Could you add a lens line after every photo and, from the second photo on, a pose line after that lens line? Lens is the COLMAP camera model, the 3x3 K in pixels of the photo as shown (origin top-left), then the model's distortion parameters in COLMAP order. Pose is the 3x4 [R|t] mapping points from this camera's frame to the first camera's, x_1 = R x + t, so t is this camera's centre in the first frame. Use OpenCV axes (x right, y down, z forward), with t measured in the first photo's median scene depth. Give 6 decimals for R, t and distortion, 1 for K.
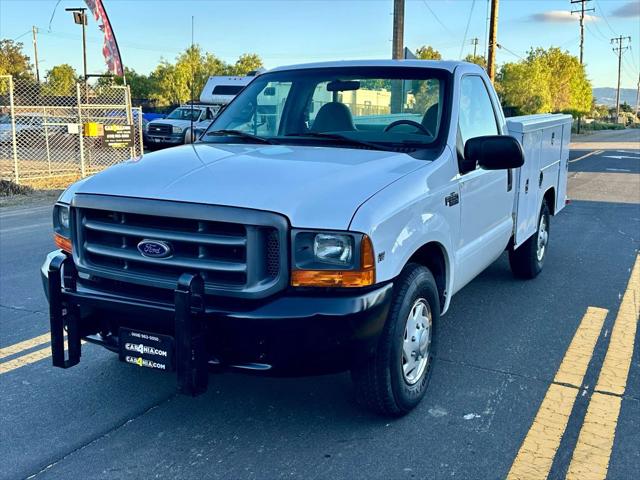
lens RADIAL K [[664.4, 0, 308.7], [0, 664.4, 237.8], [0, 0, 1]] dist [0.210878, -0.471762]
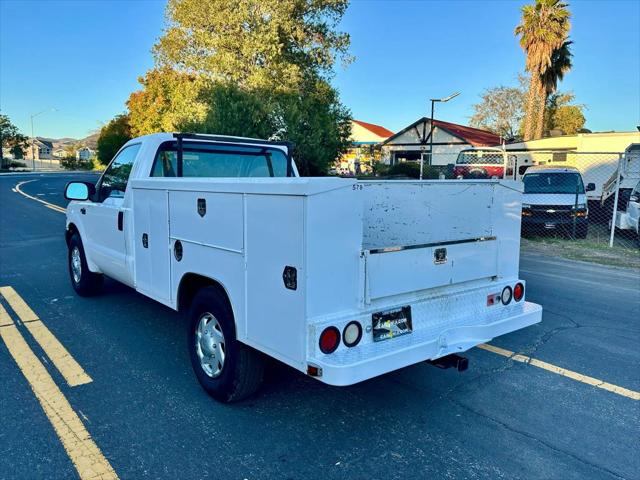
lens RADIAL K [[489.2, 0, 324.9], [0, 489.2, 239.4], [0, 0, 1]] dist [0.106109, -0.148362]
pose [[-0.369854, 0.103779, -0.923276, 1.120280], [-0.196555, 0.962510, 0.186926, -0.332933], [0.908061, 0.250610, -0.335590, 1.830624]]
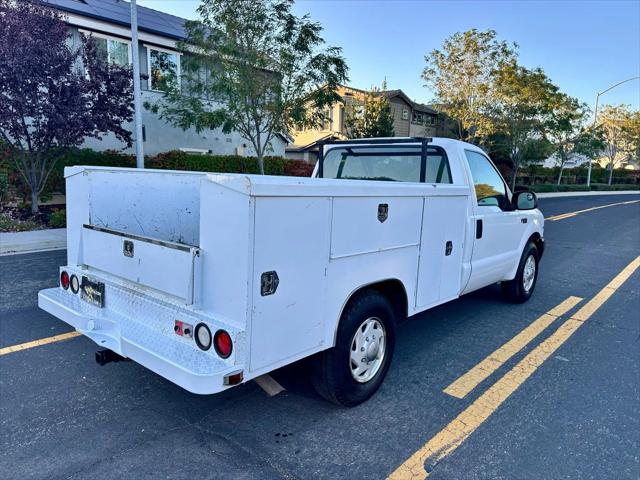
lens RADIAL K [[464.5, 0, 320.1], [0, 464.5, 241.4], [0, 0, 1]] dist [0.080962, -0.119020]
pose [[-0.978911, -0.070672, 0.191674, 0.064127], [-0.003669, 0.944187, 0.329390, -0.432642], [-0.204255, 0.321740, -0.924534, 2.279885]]
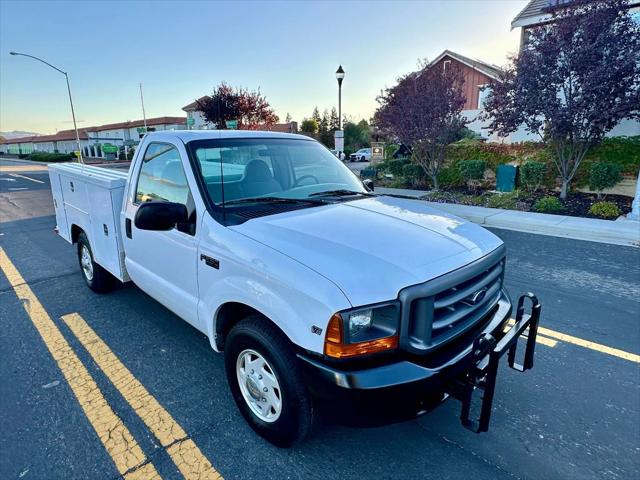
lens RADIAL K [[385.3, 0, 318.3], [0, 385.3, 240.4], [0, 0, 1]] dist [-0.003806, 0.000729]
pose [[0.281252, -0.246882, 0.927333, -0.667697], [0.179795, 0.962785, 0.201791, -0.199802], [-0.942641, 0.109976, 0.315173, 0.725252]]
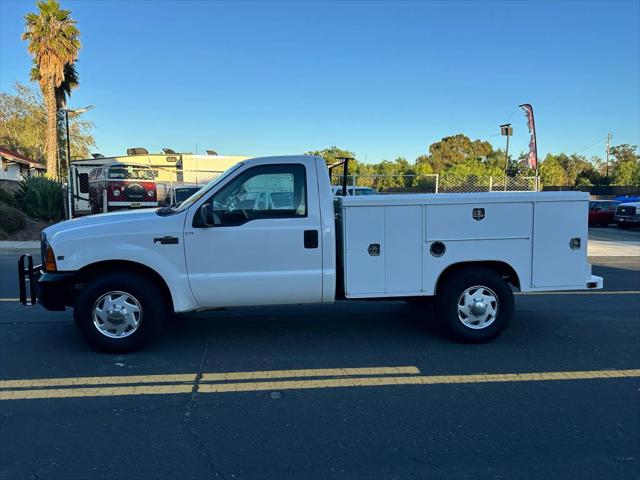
lens RADIAL K [[489.2, 0, 324.9], [0, 489.2, 239.4], [0, 0, 1]] dist [0.106109, -0.148362]
pose [[0.577358, 0.065767, -0.813838, 1.201655], [-0.148315, 0.988616, -0.025328, -0.072093], [0.802907, 0.135328, 0.580540, 0.504681]]
